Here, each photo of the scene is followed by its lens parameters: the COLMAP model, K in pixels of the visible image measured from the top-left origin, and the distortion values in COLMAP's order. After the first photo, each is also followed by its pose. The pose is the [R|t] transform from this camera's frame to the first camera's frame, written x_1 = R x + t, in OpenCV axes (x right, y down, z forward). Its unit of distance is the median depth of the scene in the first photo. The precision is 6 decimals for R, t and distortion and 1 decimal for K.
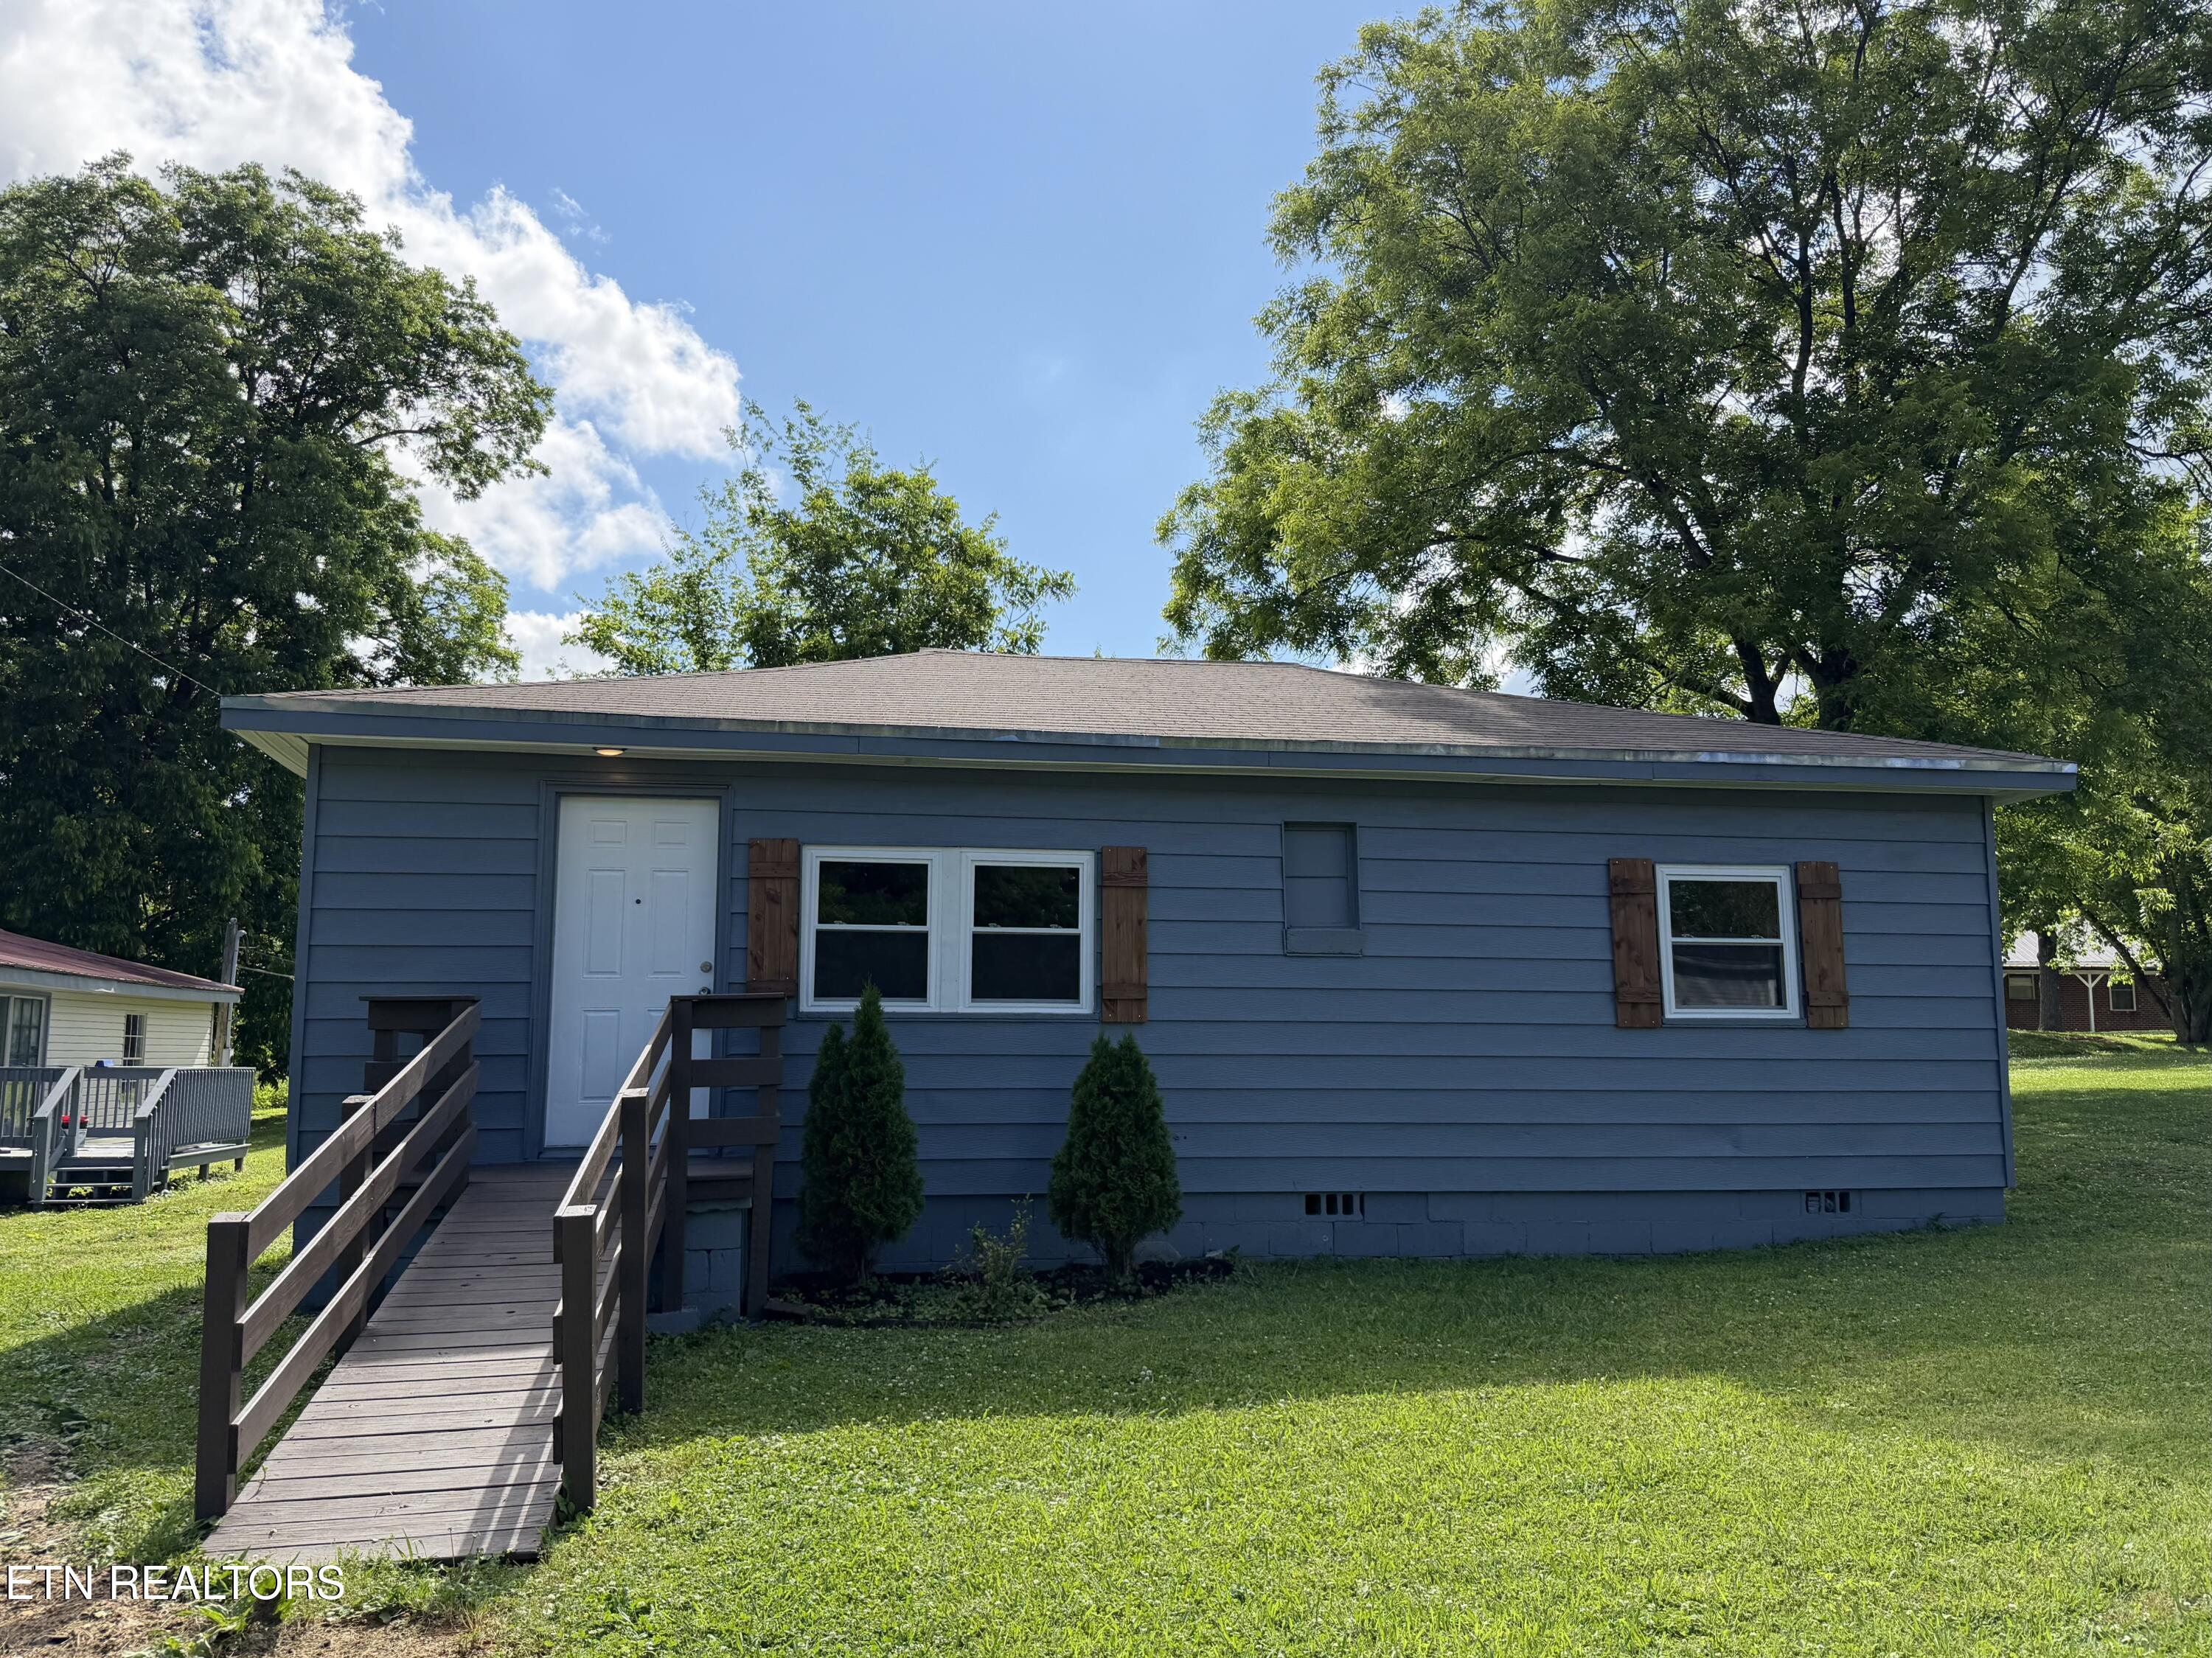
lens RADIAL K [[1633.8, 0, 1106.0], [0, 1633.8, 829.0], [0, 0, 1]] dist [0.102175, -0.116581]
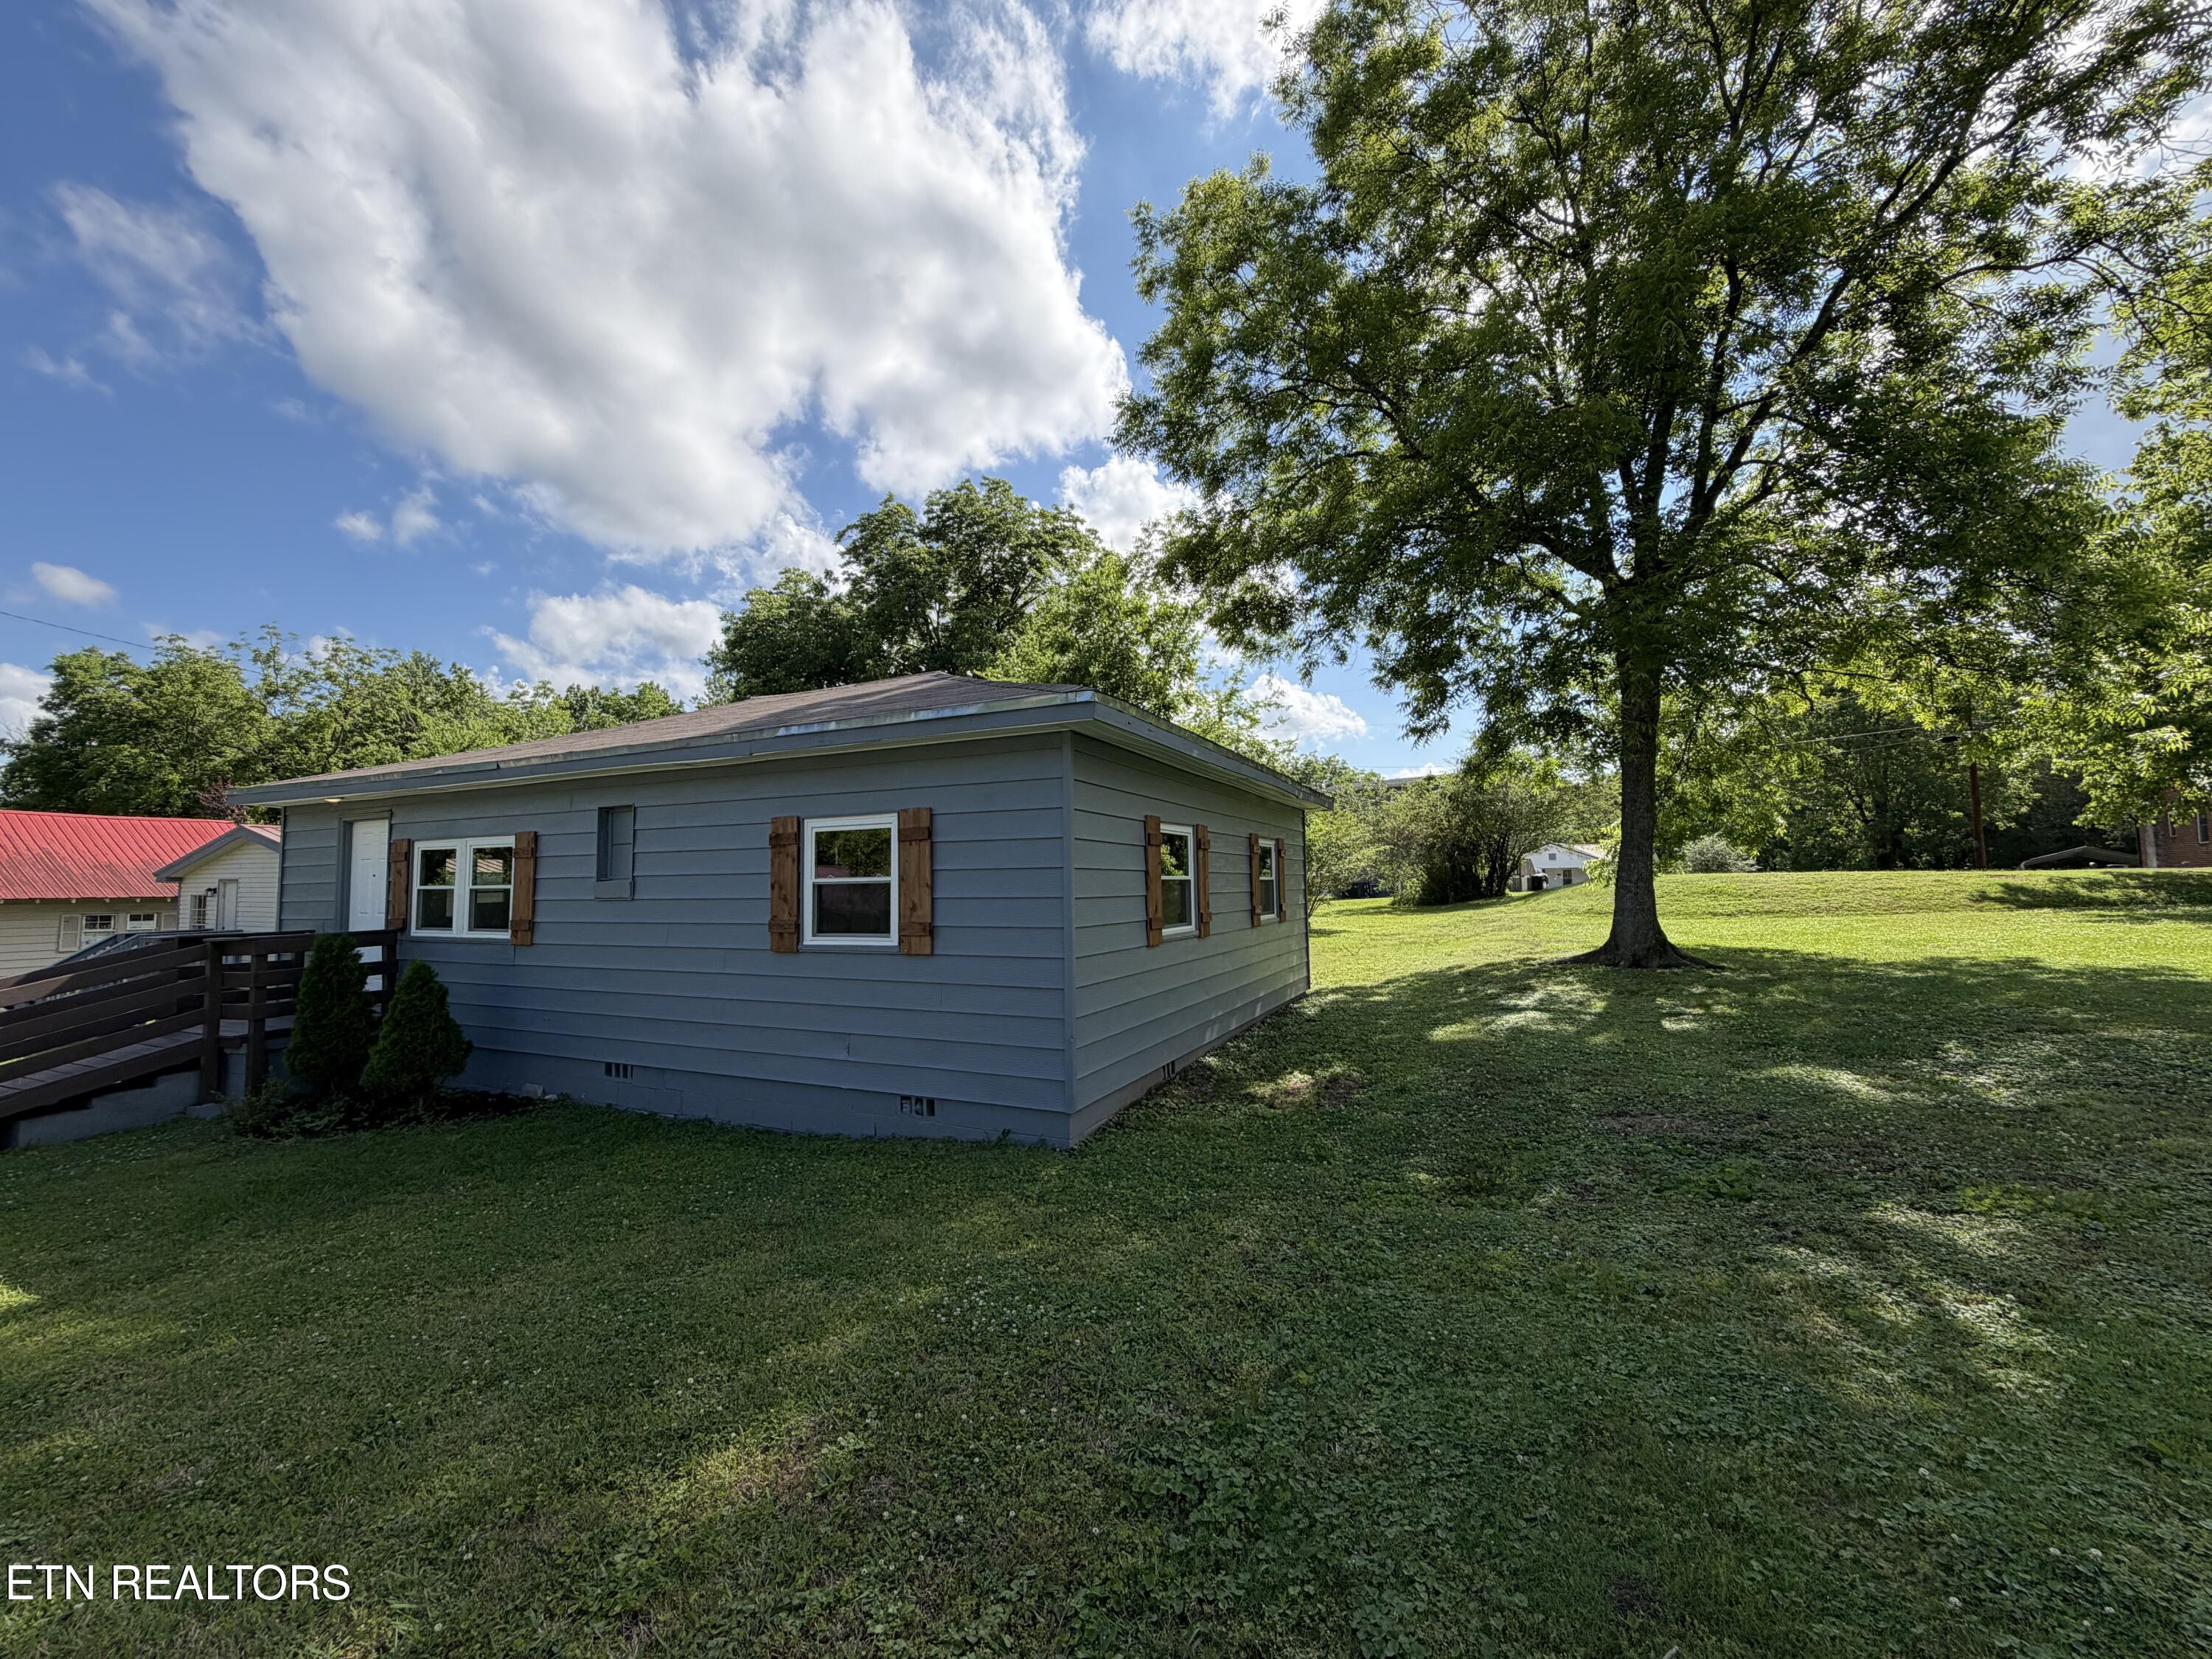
lens RADIAL K [[864.8, 0, 1106.0], [0, 864.8, 829.5], [0, 0, 1]] dist [0.020489, 0.000007]
pose [[0.816896, -0.047794, -0.574801, 0.923297], [0.090201, 0.994885, 0.045469, 0.020331], [0.569688, -0.088991, 0.817029, 0.625158]]
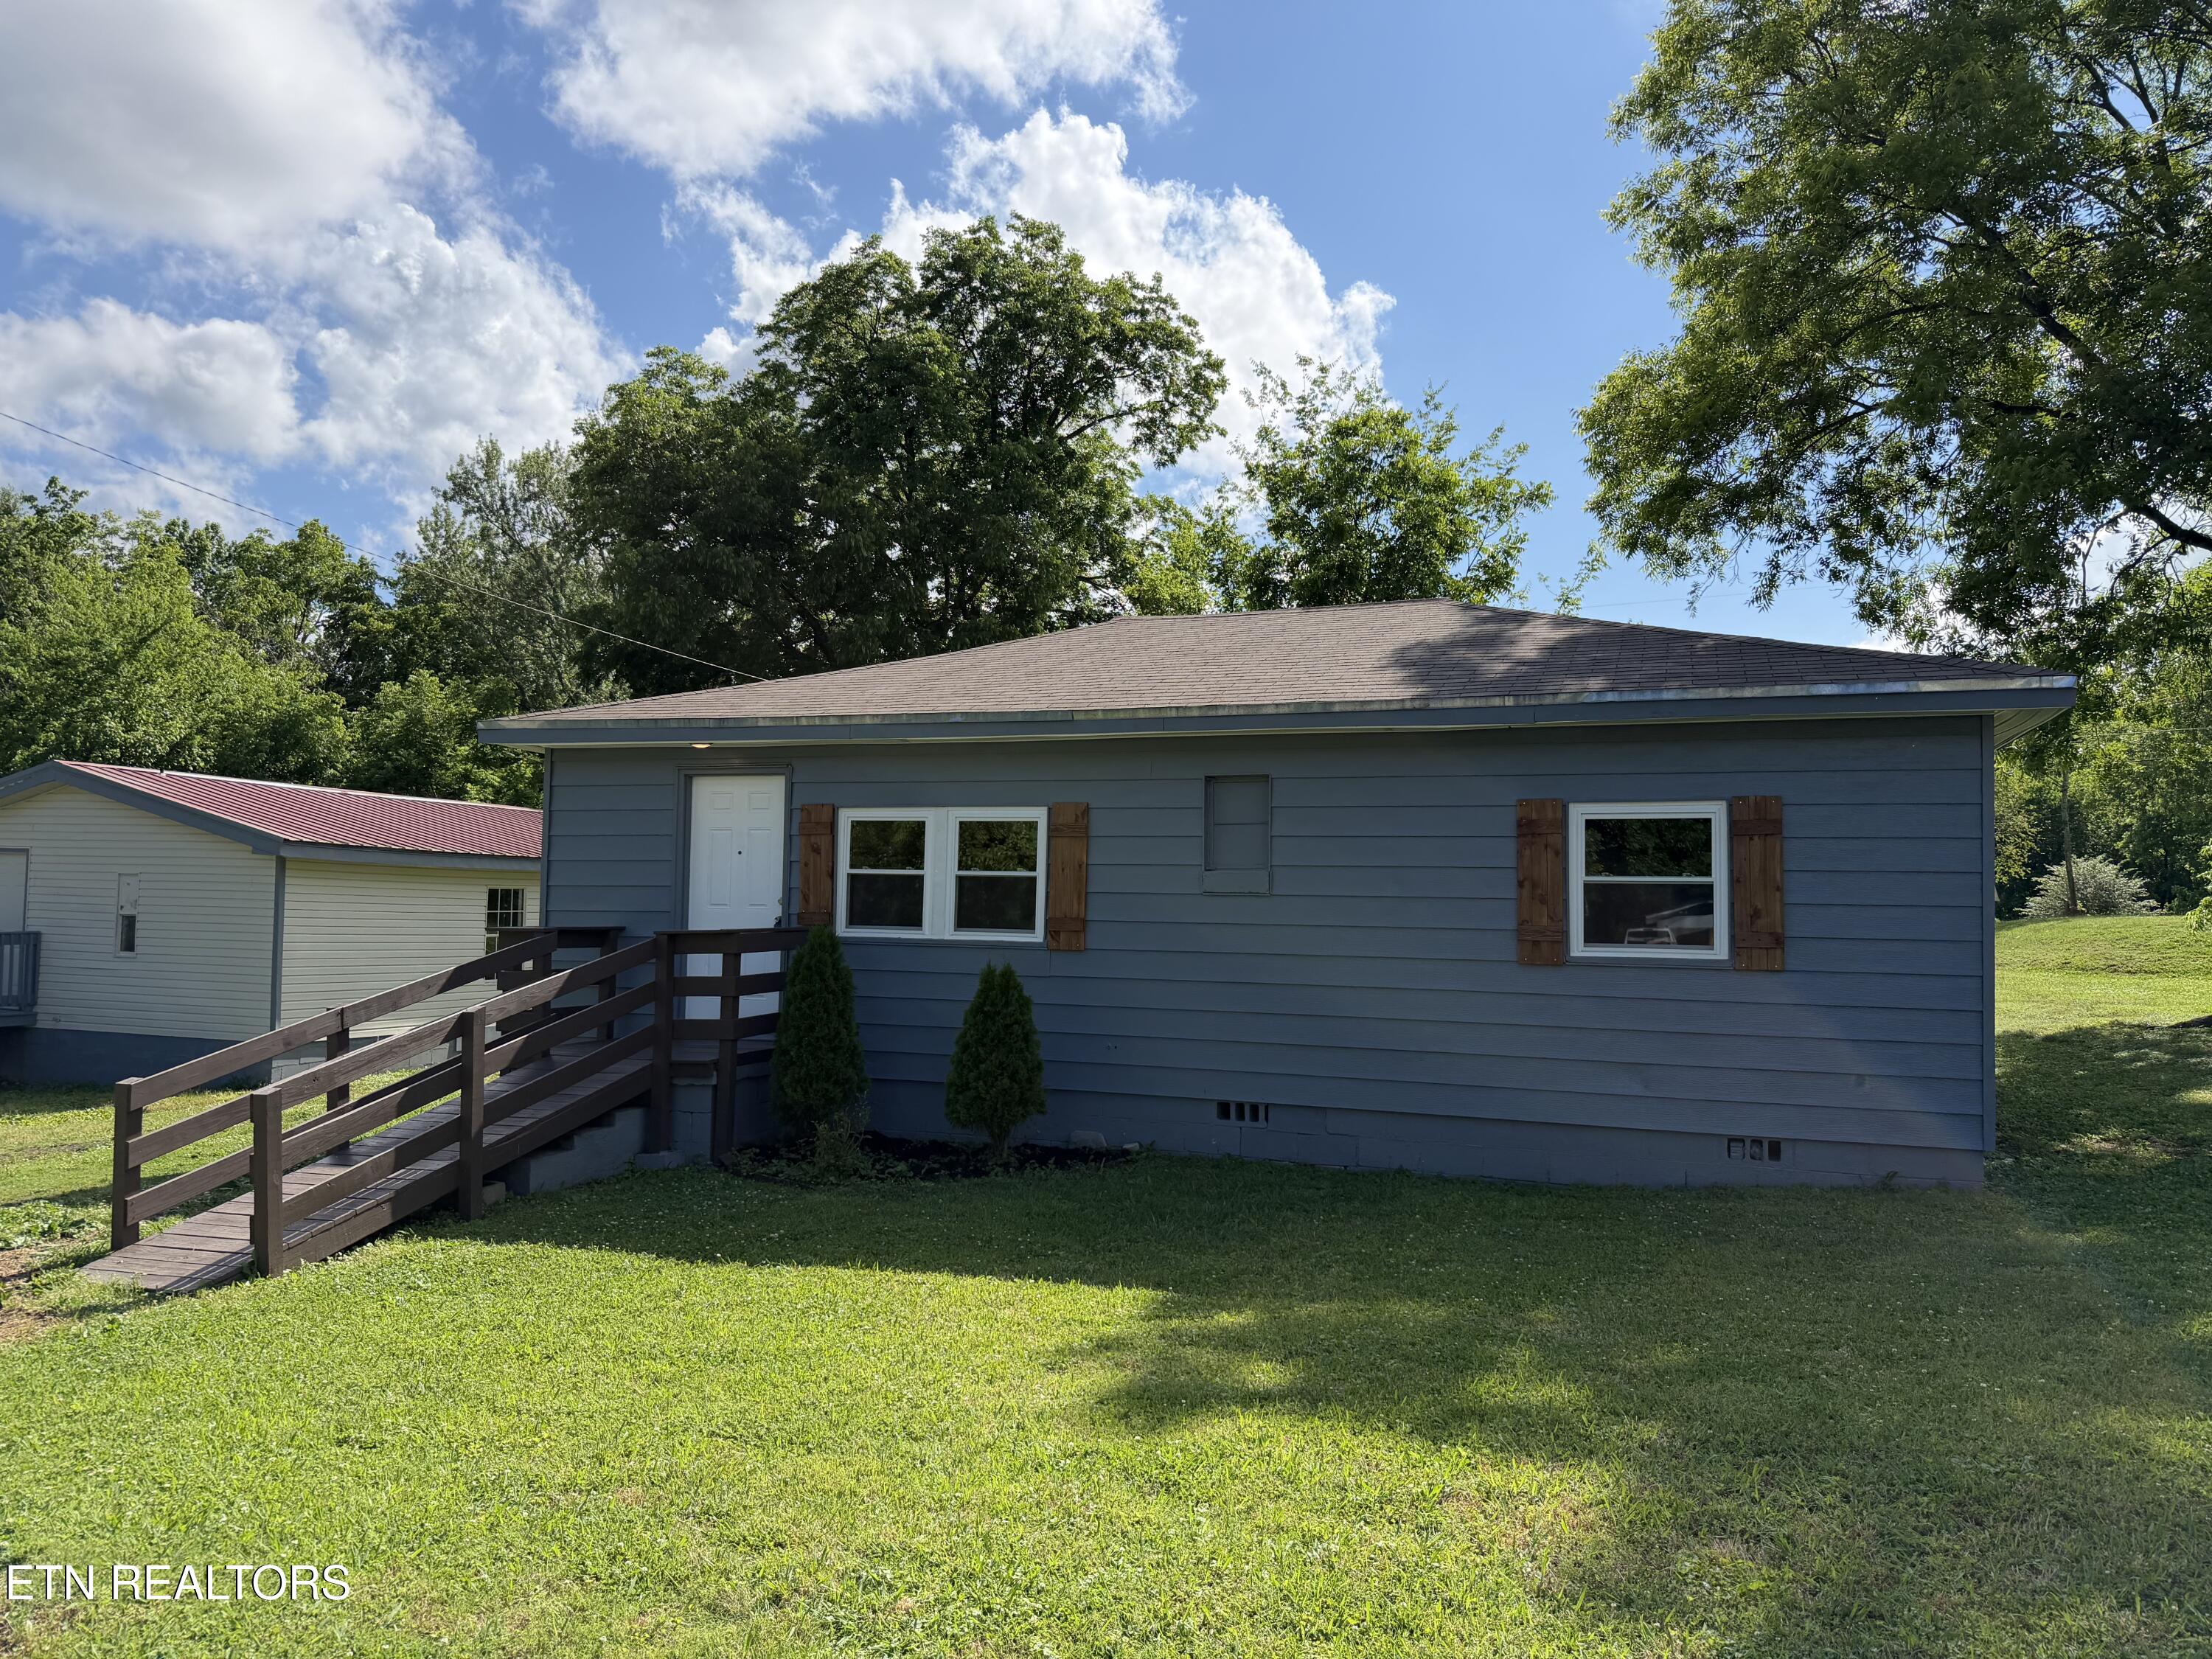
lens RADIAL K [[1514.9, 0, 1146.3], [0, 1514.9, 831.9], [0, 0, 1]] dist [0.103165, 0.001210]
pose [[0.874213, -0.011382, -0.485409, 0.583150], [0.049125, 0.996669, 0.065104, -0.036261], [0.483051, -0.080761, 0.871860, 0.064339]]
